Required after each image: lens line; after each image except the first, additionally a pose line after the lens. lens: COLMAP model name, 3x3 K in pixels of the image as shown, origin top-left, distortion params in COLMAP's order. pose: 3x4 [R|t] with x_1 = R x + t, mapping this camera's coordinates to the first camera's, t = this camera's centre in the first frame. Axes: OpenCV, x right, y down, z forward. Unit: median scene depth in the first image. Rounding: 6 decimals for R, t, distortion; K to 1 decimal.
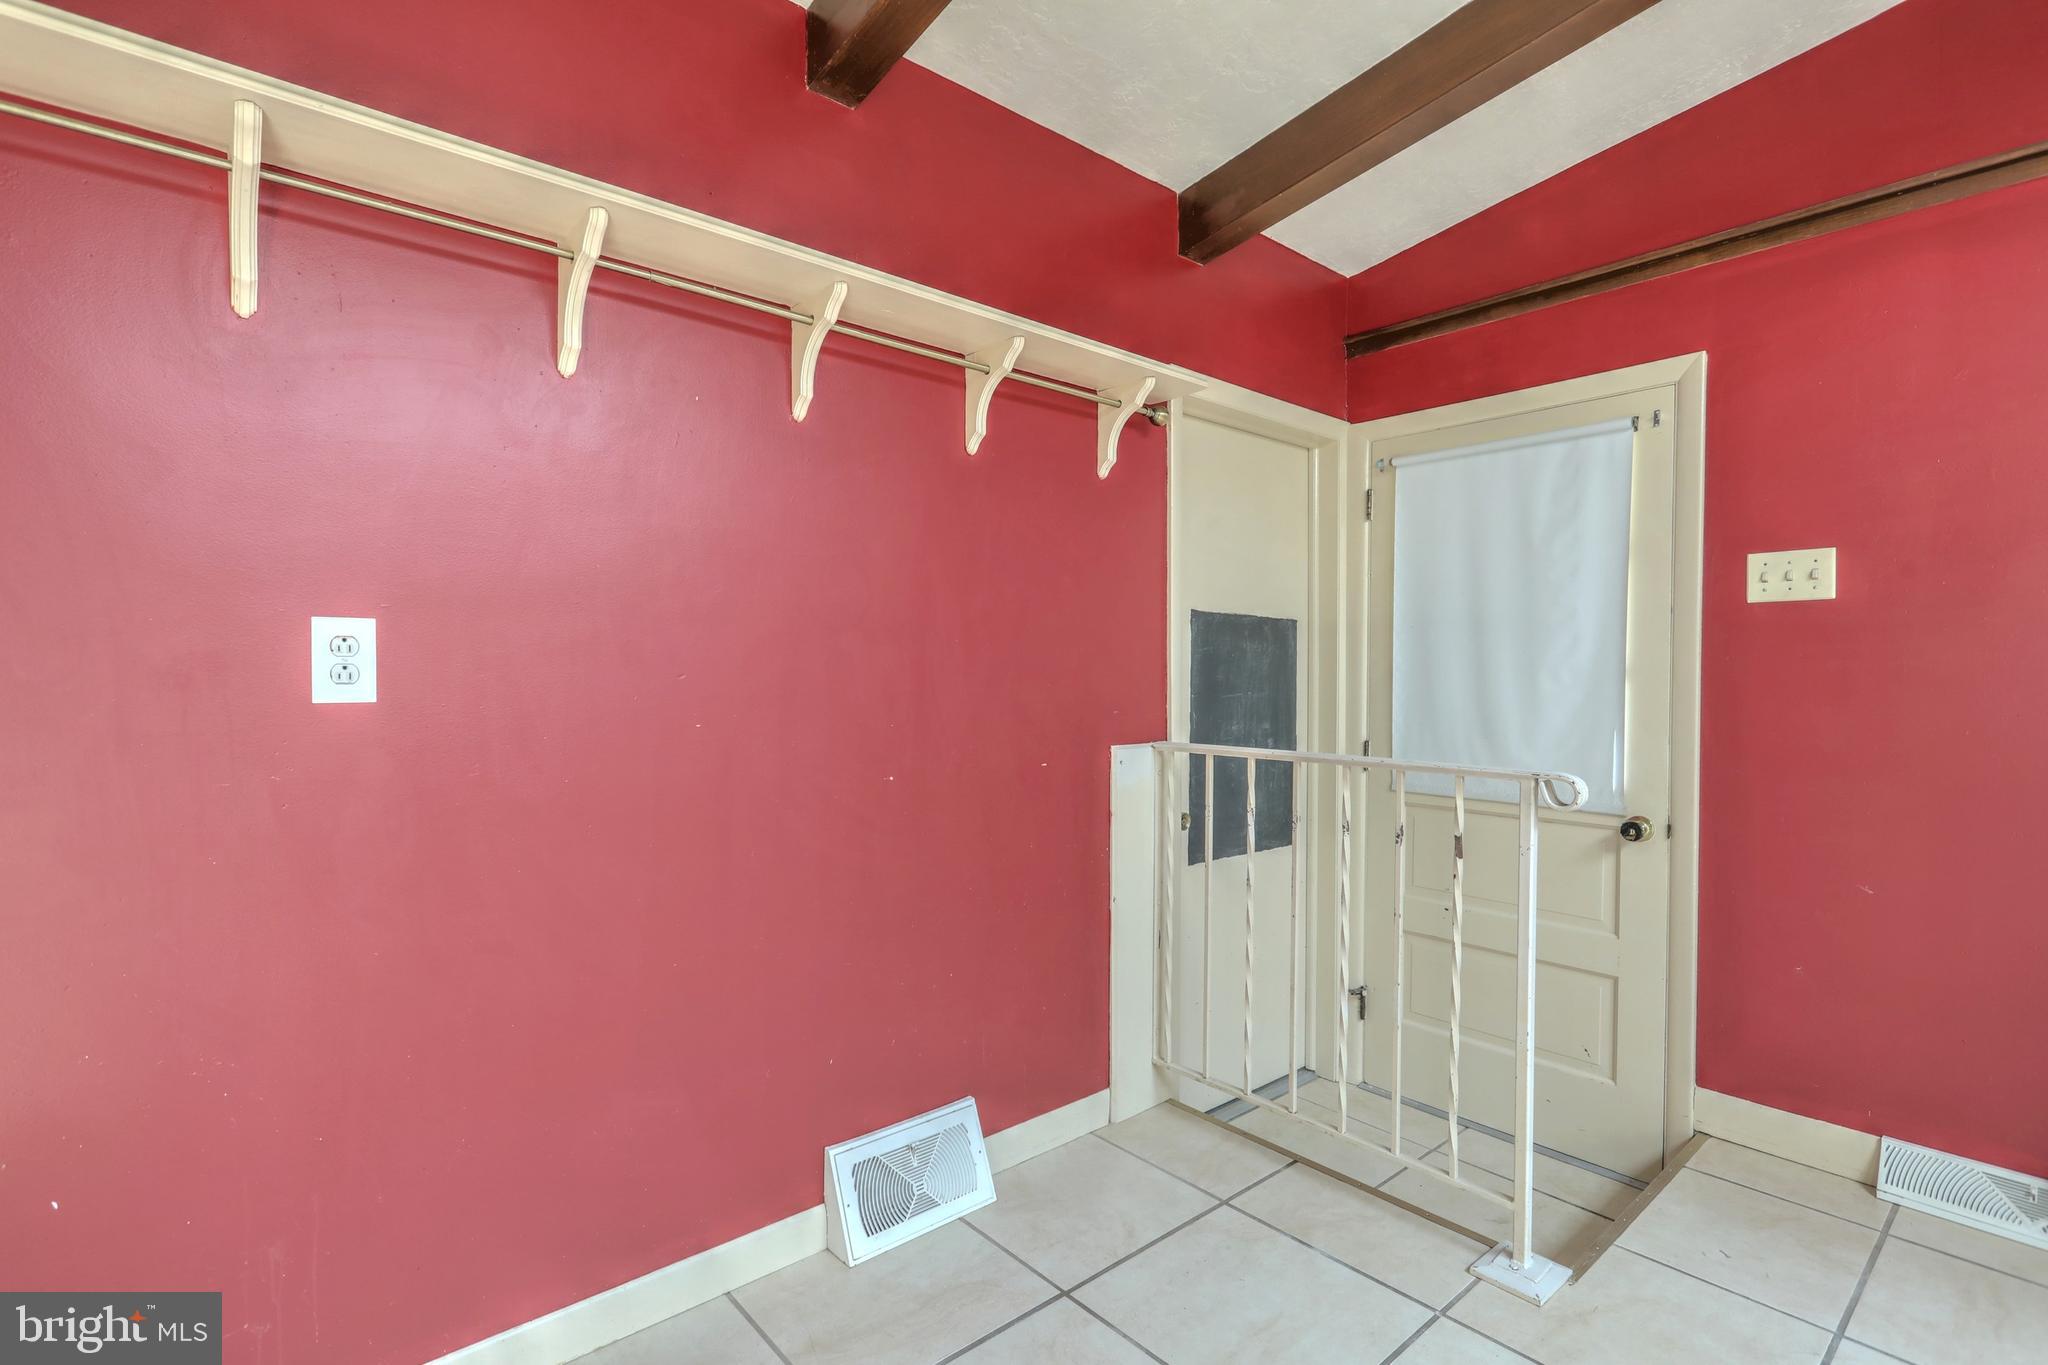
lens RADIAL K [[969.9, 0, 1029.9], [0, 969.9, 664.7], [0, 0, 1]] dist [-0.007934, 0.005009]
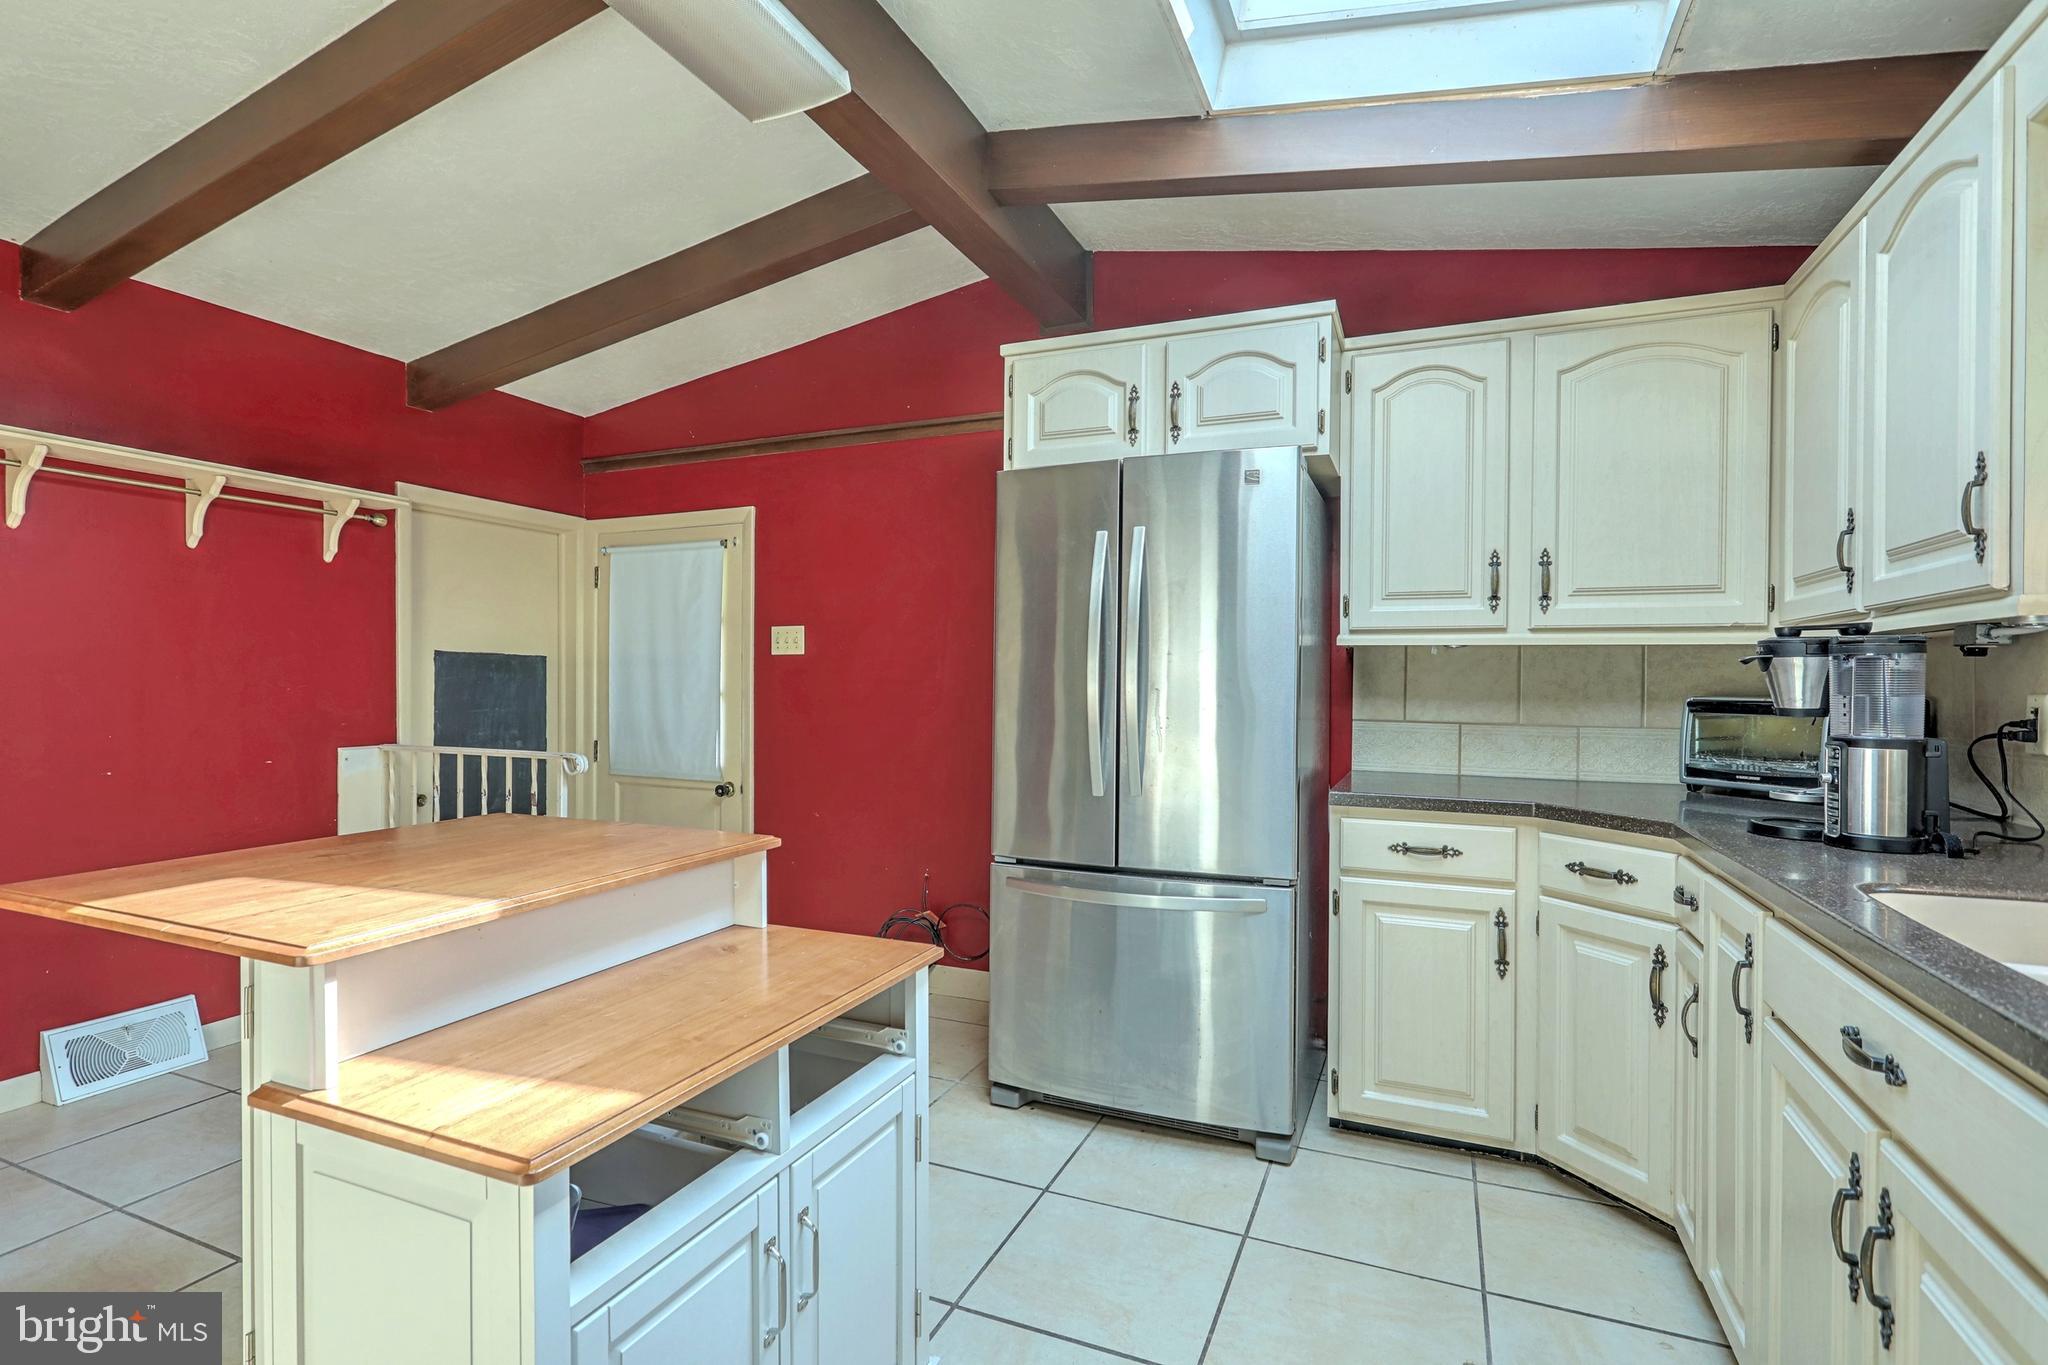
lens RADIAL K [[969.9, 0, 1023.8], [0, 969.9, 674.1], [0, 0, 1]] dist [-0.007934, 0.005009]
pose [[0.906347, 0.002972, 0.422523, 0.390183], [-0.001743, 0.999993, -0.003296, -0.022526], [-0.422530, 0.002251, 0.906346, -0.711807]]
